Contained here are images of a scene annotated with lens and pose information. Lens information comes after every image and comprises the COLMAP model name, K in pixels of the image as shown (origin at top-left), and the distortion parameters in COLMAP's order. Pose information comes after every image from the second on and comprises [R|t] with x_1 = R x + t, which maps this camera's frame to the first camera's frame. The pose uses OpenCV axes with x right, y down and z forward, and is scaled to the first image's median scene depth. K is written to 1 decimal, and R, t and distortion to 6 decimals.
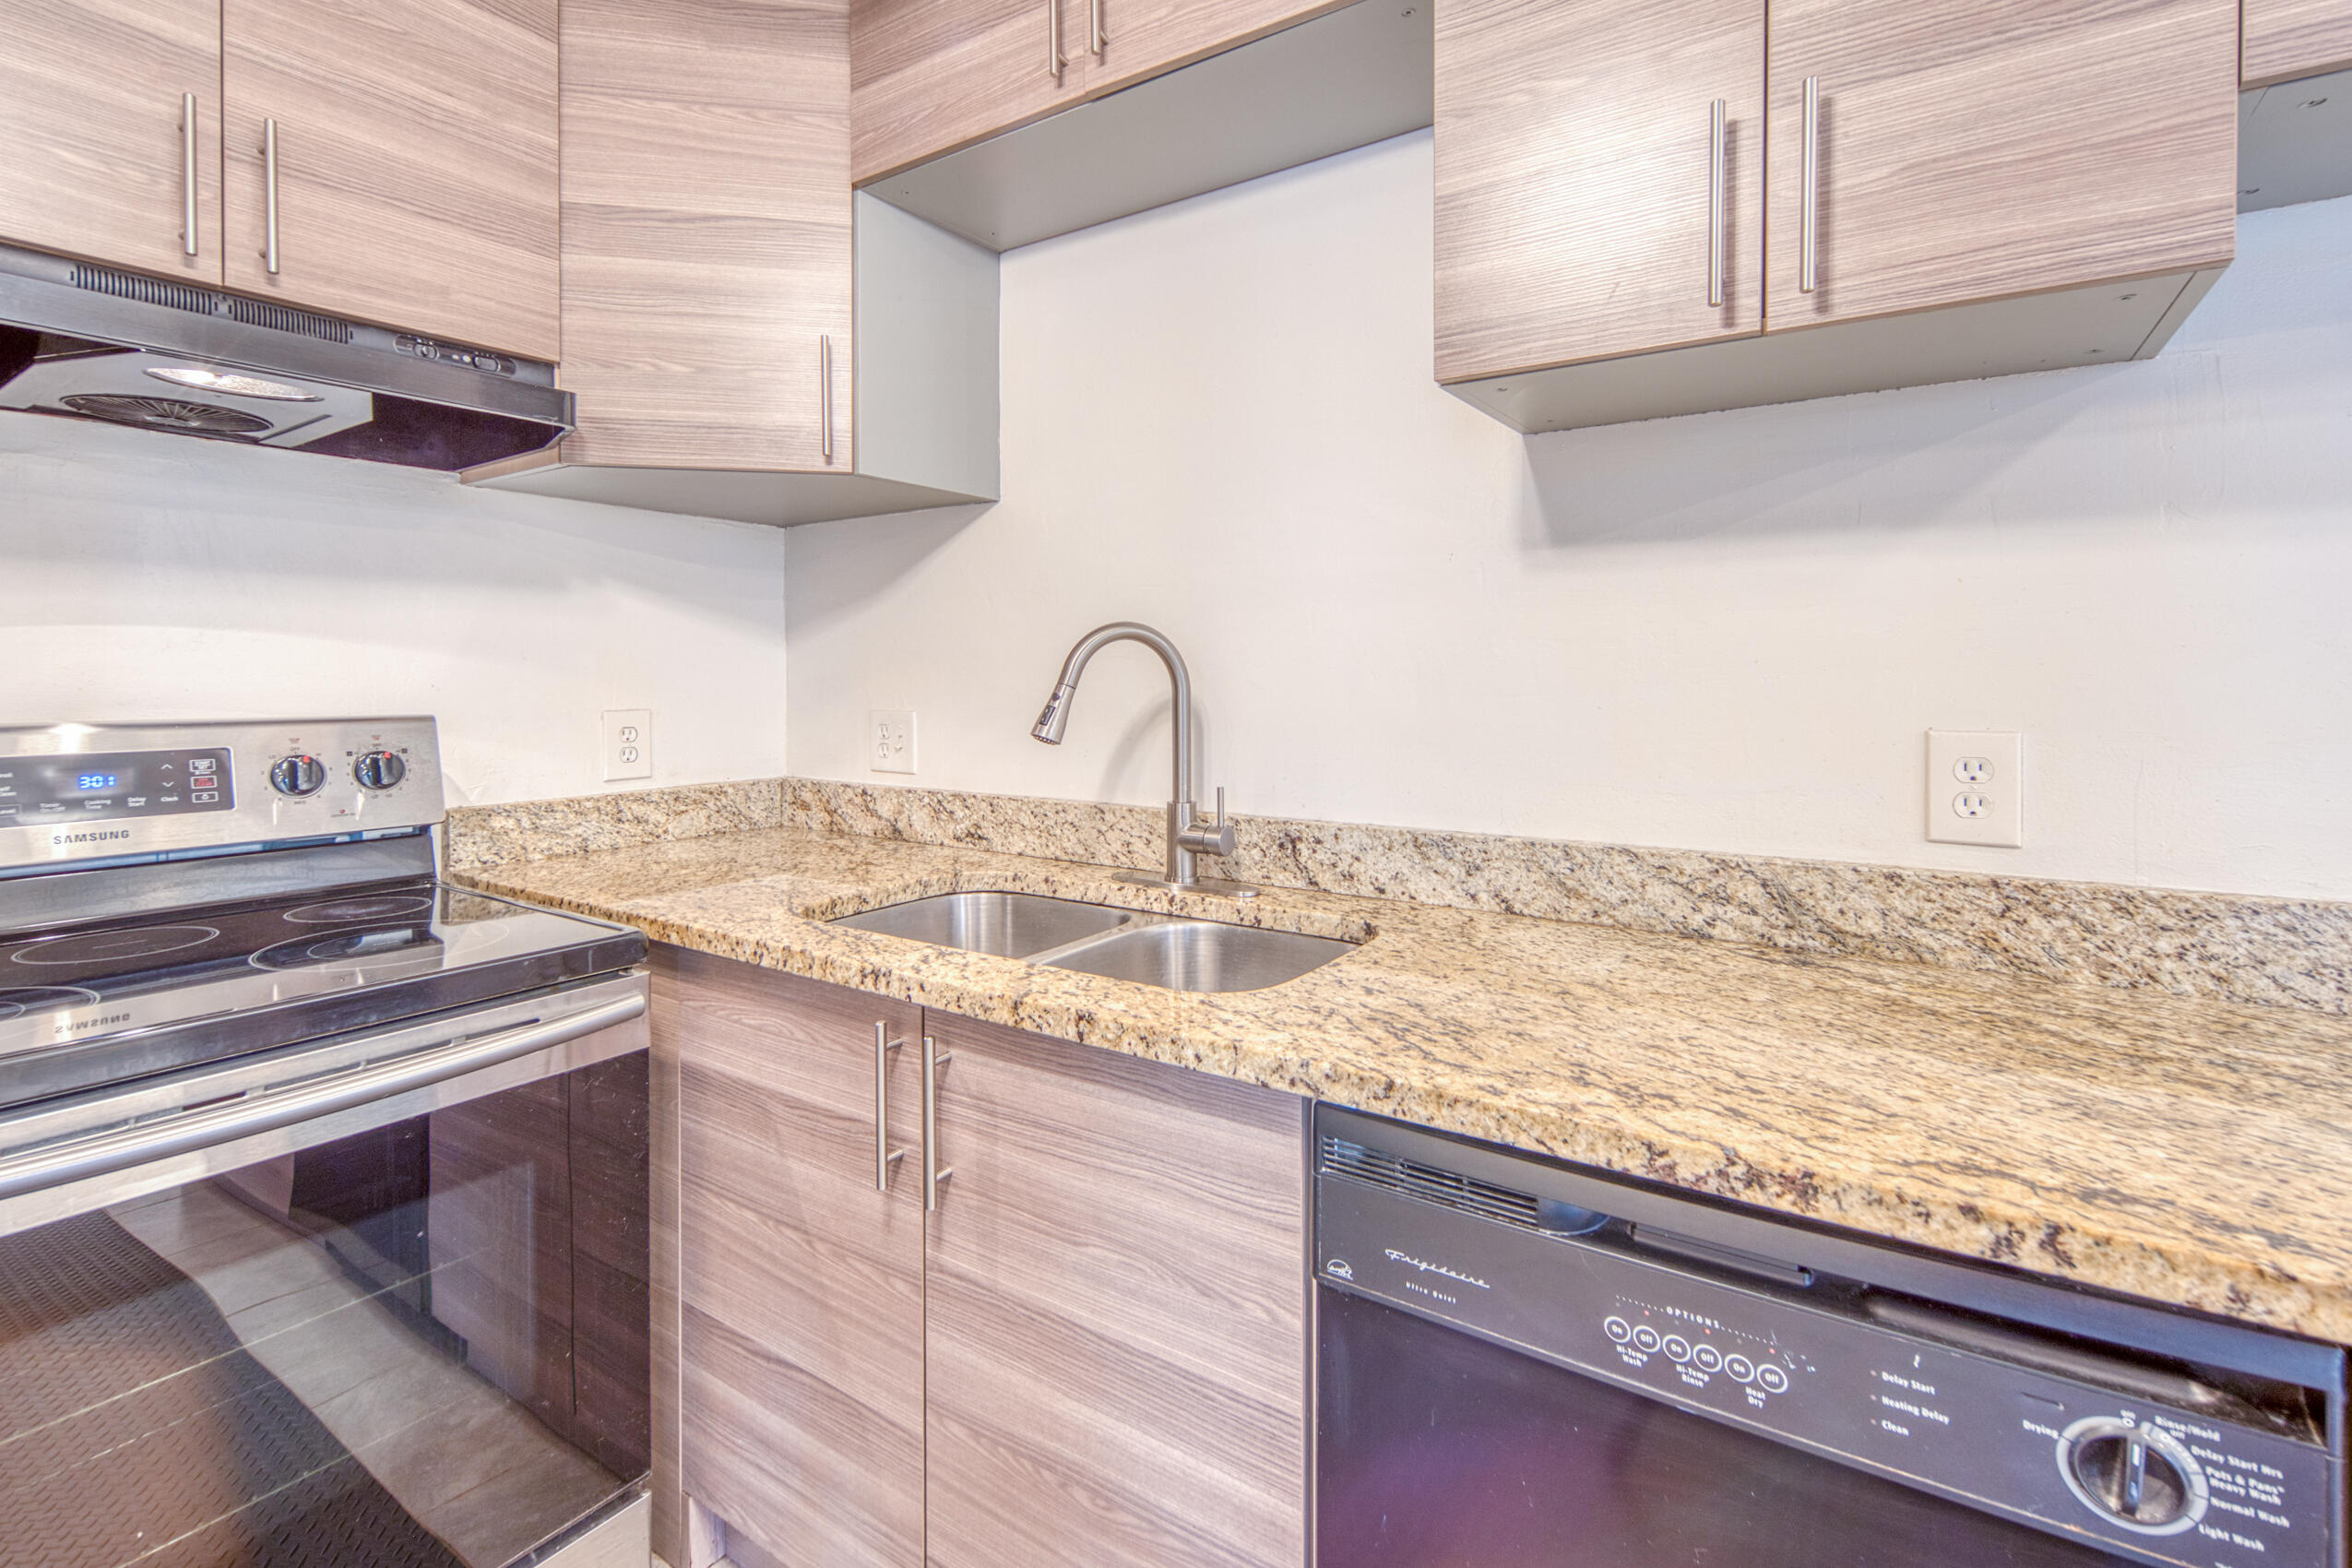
lens RADIAL K [[1045.0, 0, 1206.9], [0, 1045.0, 699.4], [0, 0, 1]] dist [0.012401, -0.004616]
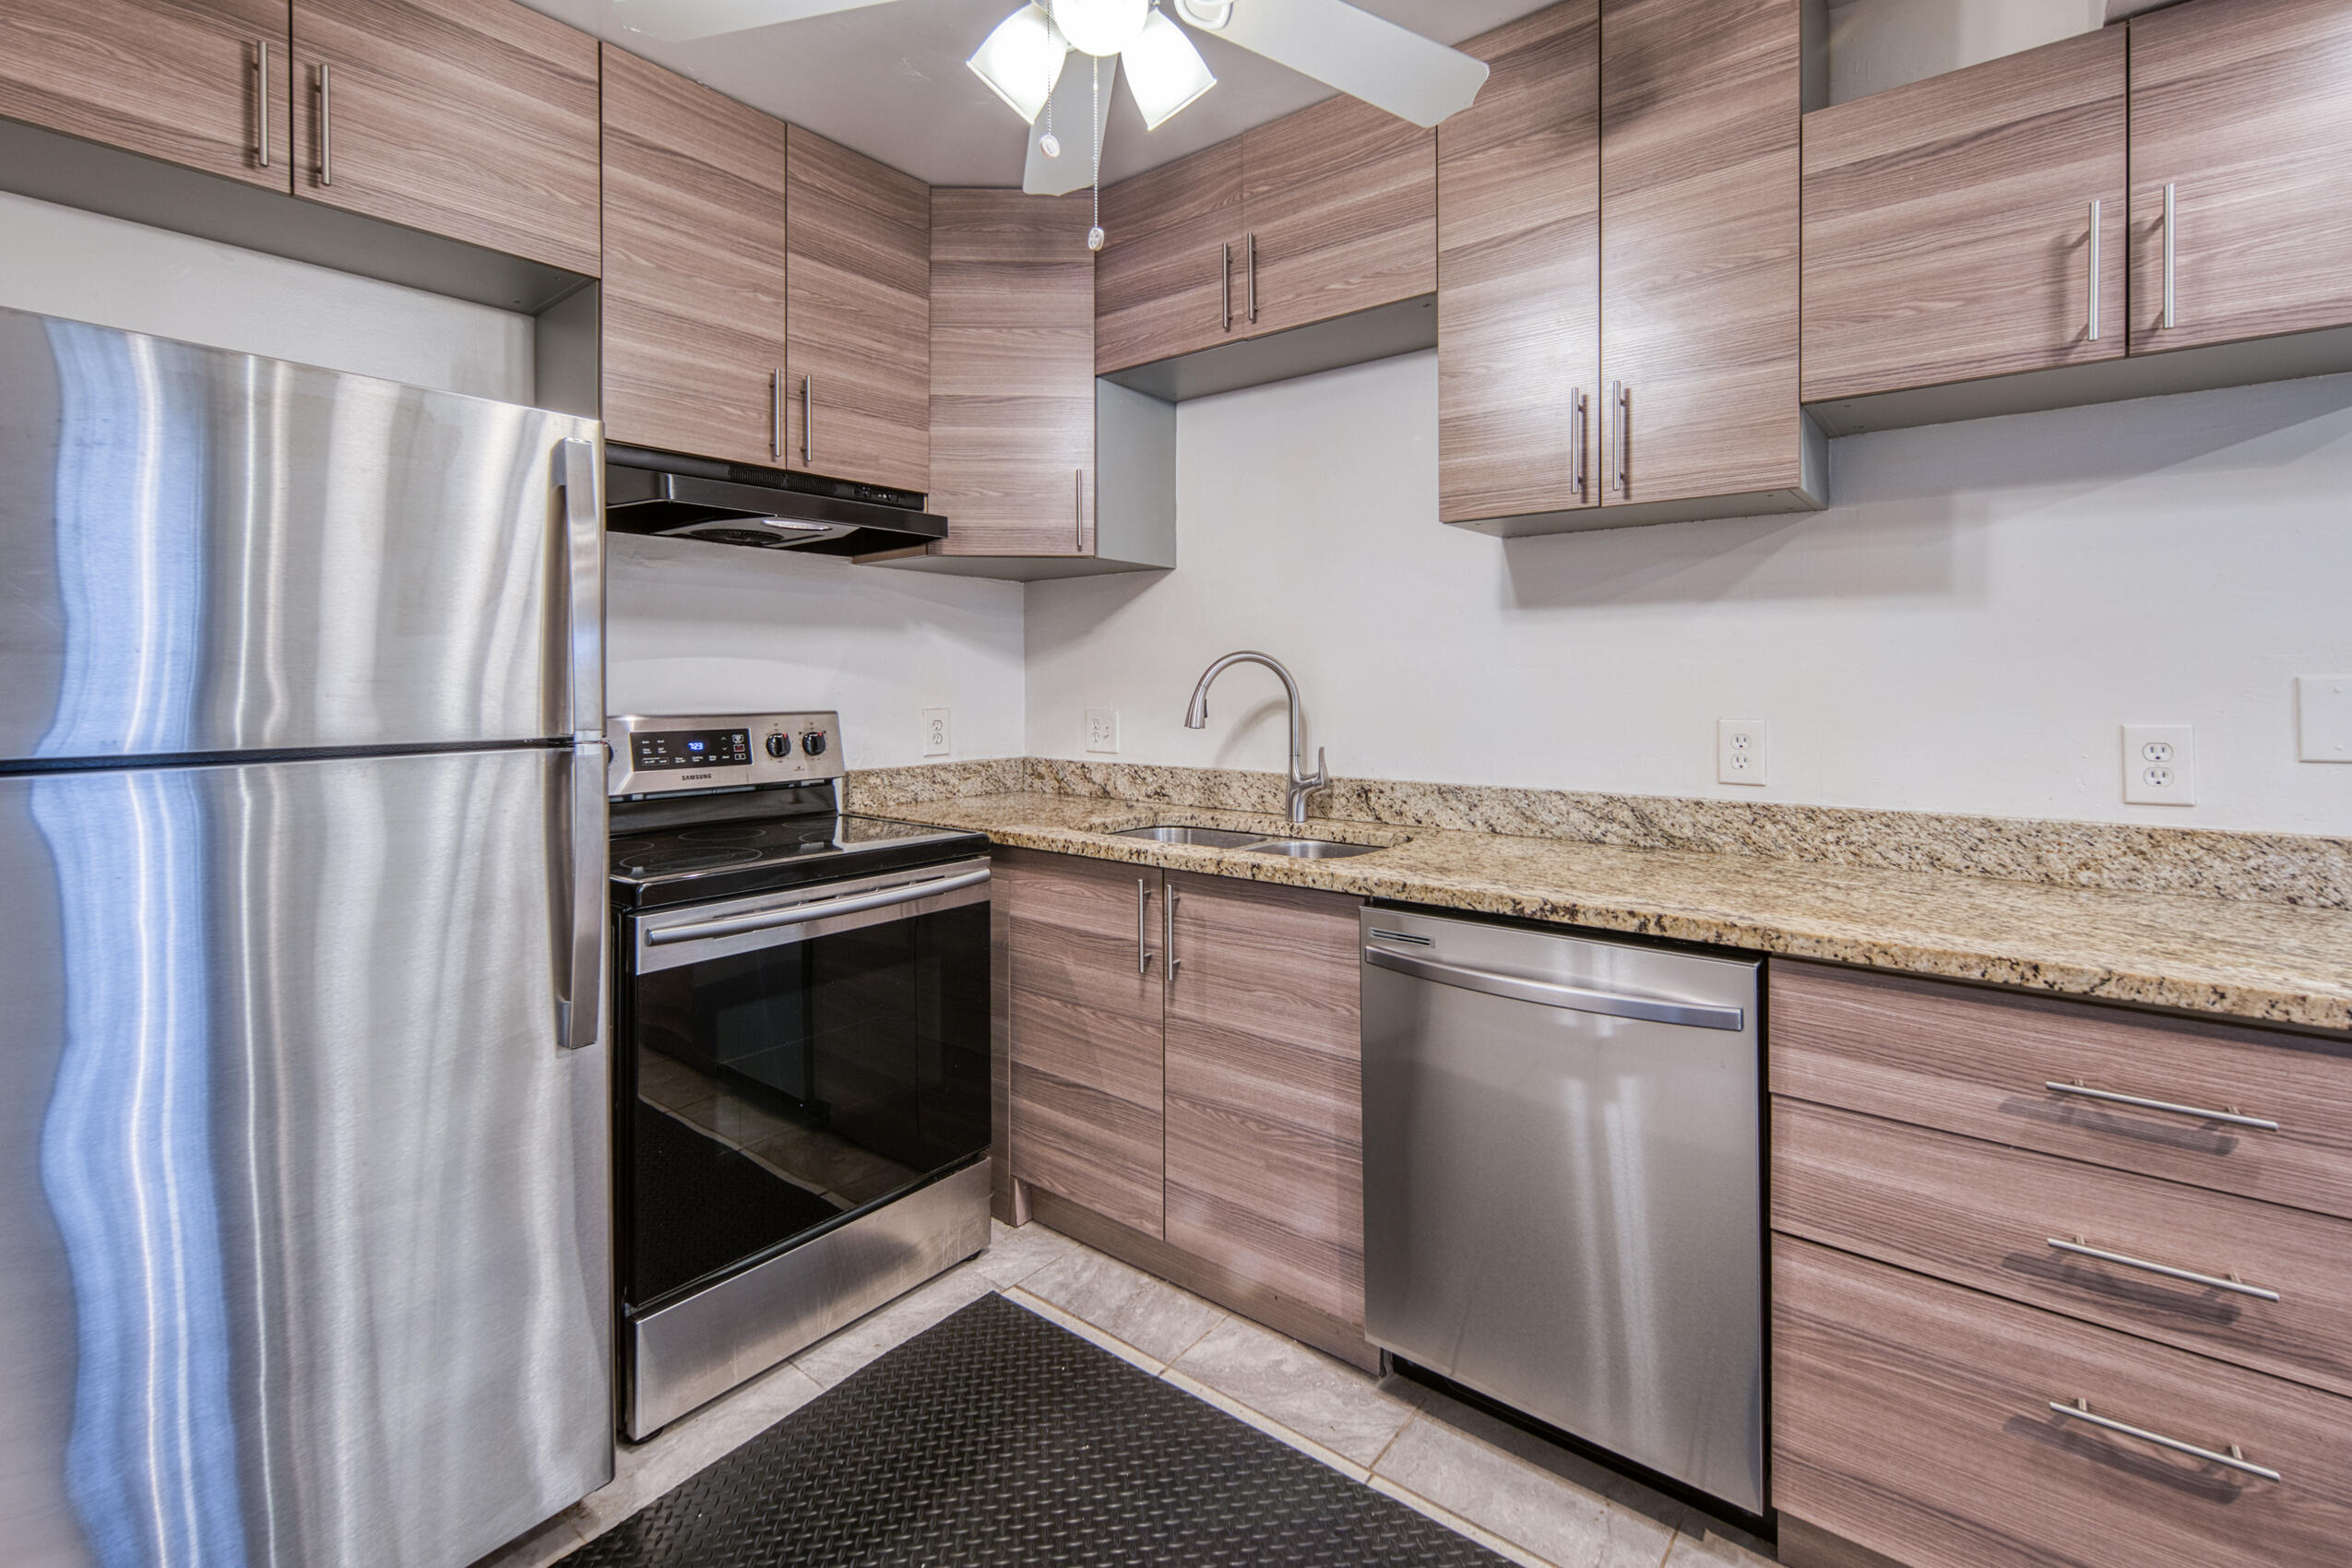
lens RADIAL K [[1045.0, 0, 1187.6], [0, 1045.0, 684.2], [0, 0, 1]] dist [0.012401, -0.004616]
pose [[0.993822, -0.000280, -0.110987, -0.014187], [-0.001994, 0.999790, -0.020372, 0.001005], [0.110970, 0.020467, 0.993613, -0.692843]]
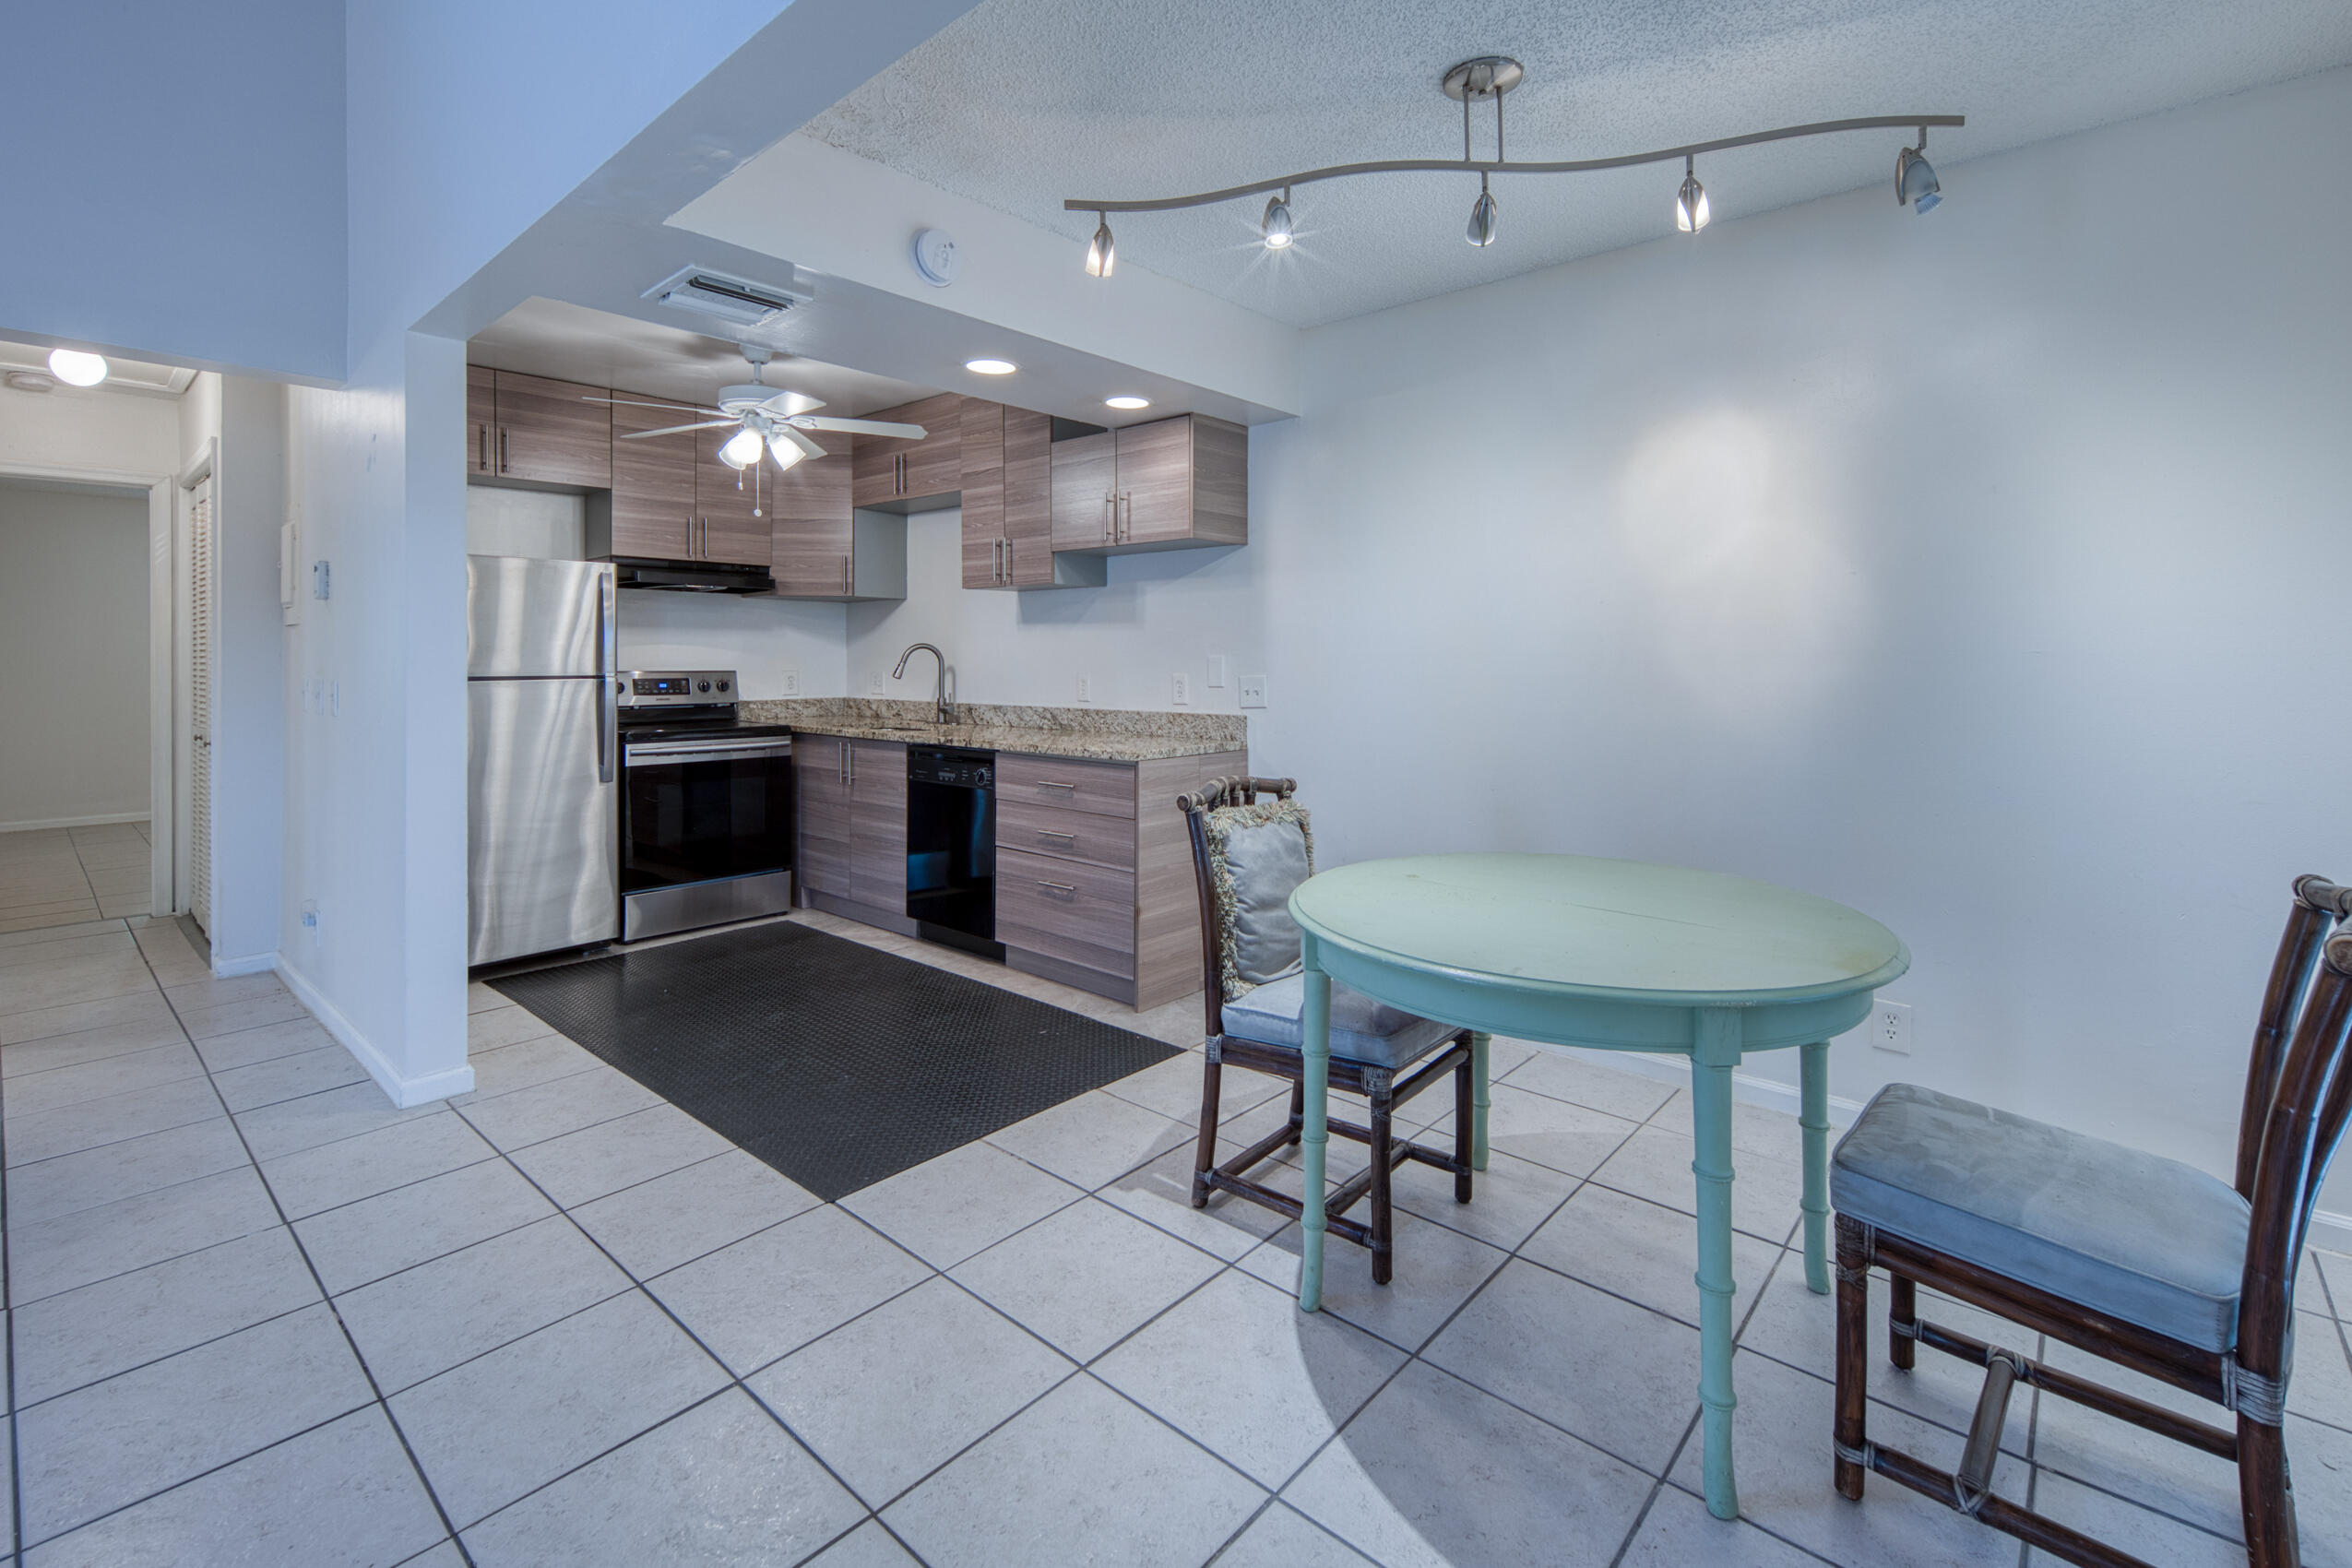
lens RADIAL K [[1045.0, 0, 1184.0], [0, 1045.0, 664.3], [0, 0, 1]] dist [0.012401, -0.004616]
pose [[0.986766, 0.003106, -0.162118, 1.438516], [-0.005532, 0.999879, -0.014517, 0.035460], [0.162054, 0.015222, 0.986665, -2.444143]]
